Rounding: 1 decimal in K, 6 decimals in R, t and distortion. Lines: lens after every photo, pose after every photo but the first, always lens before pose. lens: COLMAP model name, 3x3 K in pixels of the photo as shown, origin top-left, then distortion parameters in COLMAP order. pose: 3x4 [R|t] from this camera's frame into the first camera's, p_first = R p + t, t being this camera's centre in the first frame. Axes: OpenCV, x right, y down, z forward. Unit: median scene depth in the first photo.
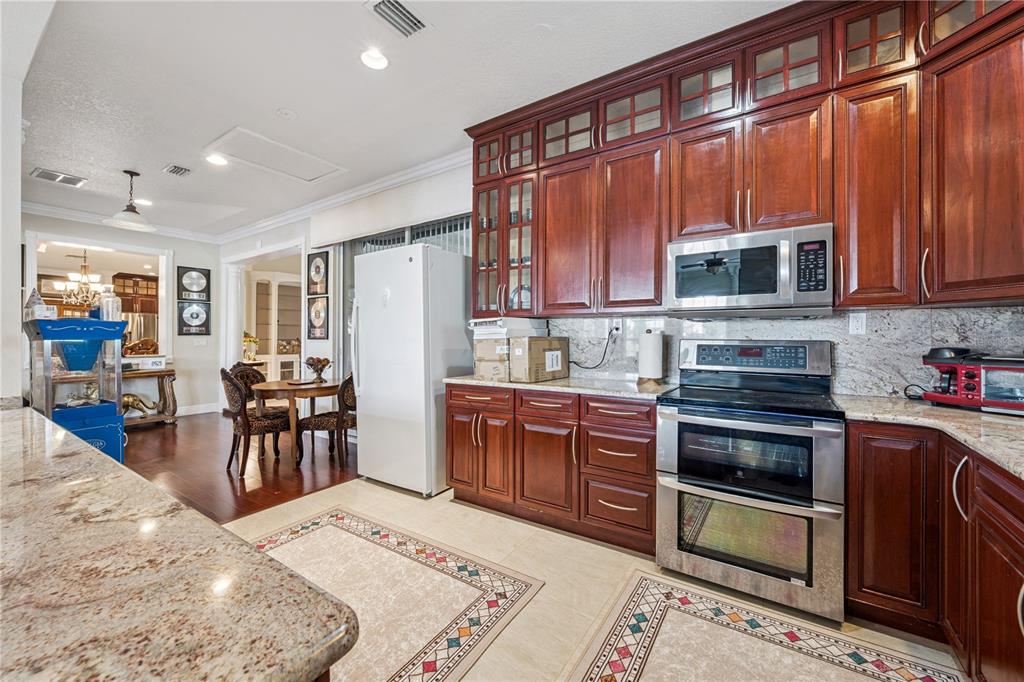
lens RADIAL K [[401.3, 0, 512.0], [0, 401.3, 341.0], [0, 0, 1]] dist [-0.001616, -0.000238]
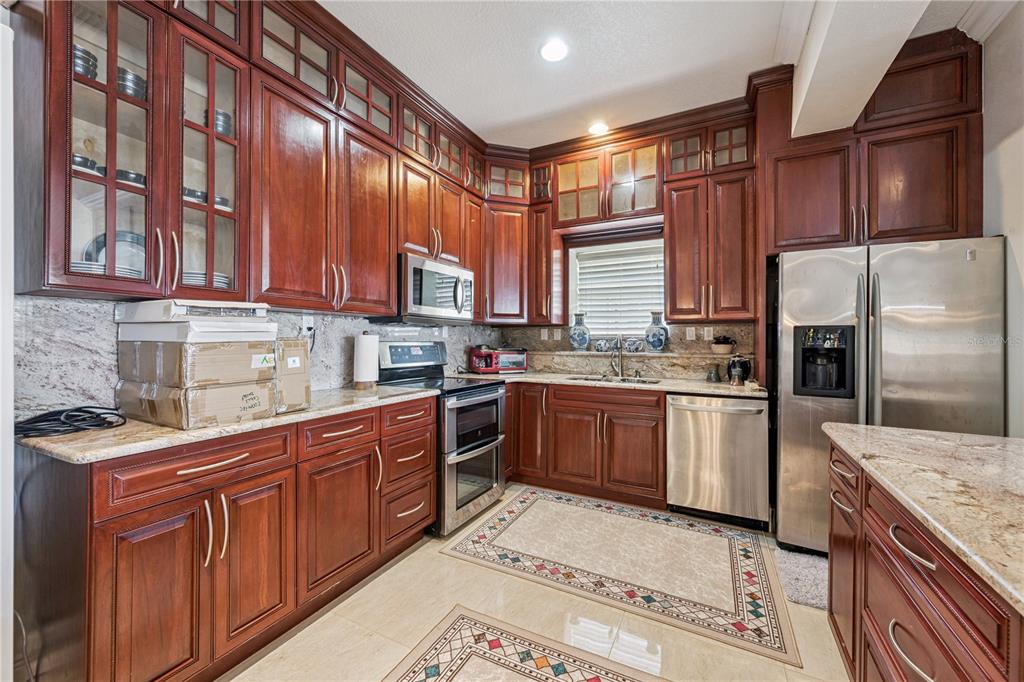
lens RADIAL K [[401.3, 0, 512.0], [0, 401.3, 341.0], [0, 0, 1]] dist [-0.001616, -0.000238]
pose [[-0.104422, -0.005056, 0.994520, -0.914210], [0.002788, 0.999982, 0.005376, -0.012769], [-0.994529, 0.003334, -0.104405, 1.042568]]
